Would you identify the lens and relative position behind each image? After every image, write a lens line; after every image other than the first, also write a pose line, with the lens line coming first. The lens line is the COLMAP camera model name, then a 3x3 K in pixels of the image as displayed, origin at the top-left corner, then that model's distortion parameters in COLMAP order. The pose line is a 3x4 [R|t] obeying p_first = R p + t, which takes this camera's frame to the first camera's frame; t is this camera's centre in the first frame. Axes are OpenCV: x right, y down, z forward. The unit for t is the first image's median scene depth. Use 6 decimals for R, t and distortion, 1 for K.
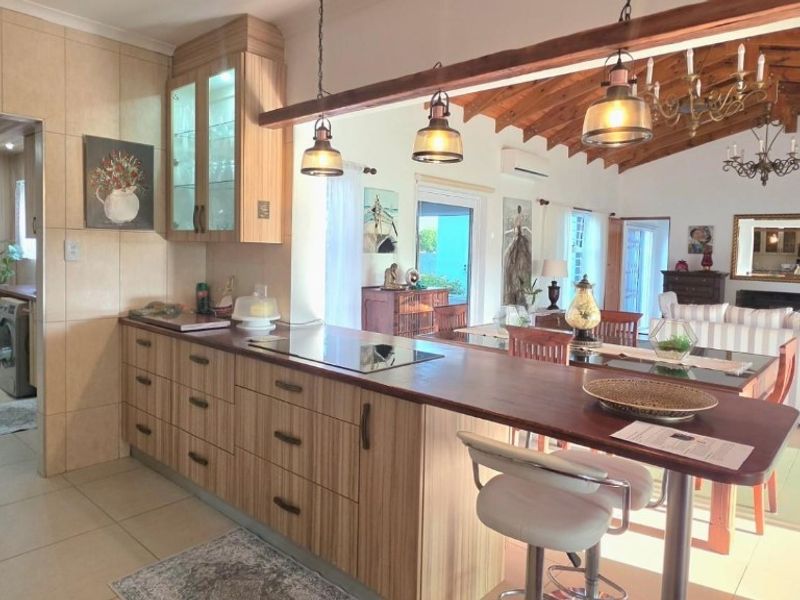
lens RADIAL K [[542.5, 0, 410.1], [0, 542.5, 279.8], [0, 0, 1]] dist [0.007223, -0.001439]
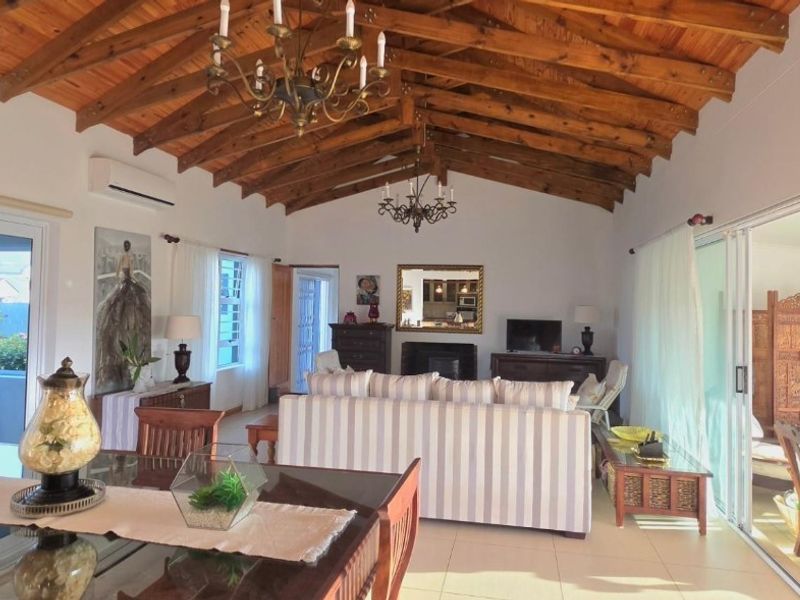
lens RADIAL K [[537.7, 0, 412.4], [0, 537.7, 289.1], [0, 0, 1]] dist [0.003984, -0.000549]
pose [[0.863512, 0.006642, 0.504285, 0.163223], [0.030652, 0.997374, -0.065623, -0.014307], [-0.503396, 0.072123, 0.861040, 0.197641]]
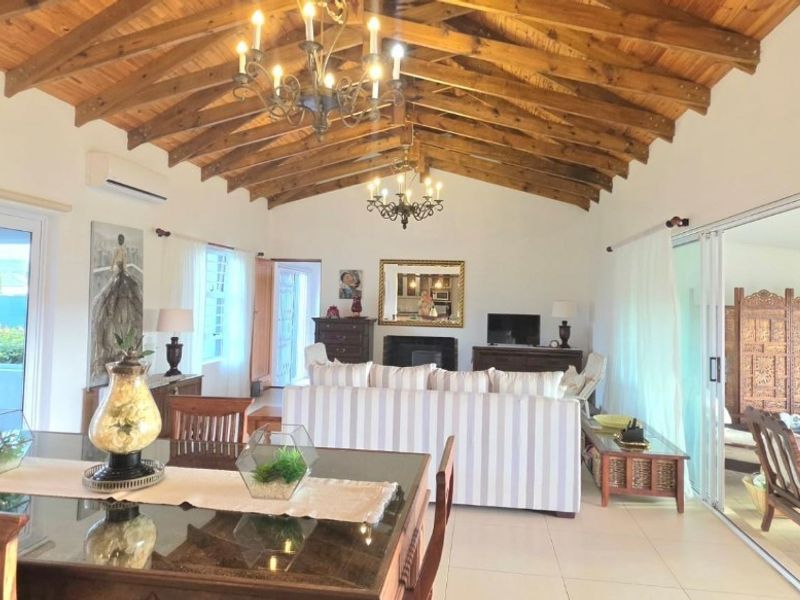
lens RADIAL K [[542.5, 0, 410.1], [0, 542.5, 279.8], [0, 0, 1]] dist [0.007223, -0.001439]
pose [[0.834084, 0.014844, 0.551437, 0.120372], [0.028577, 0.997133, -0.070065, -0.014686], [-0.550896, 0.074199, 0.831269, 0.187080]]
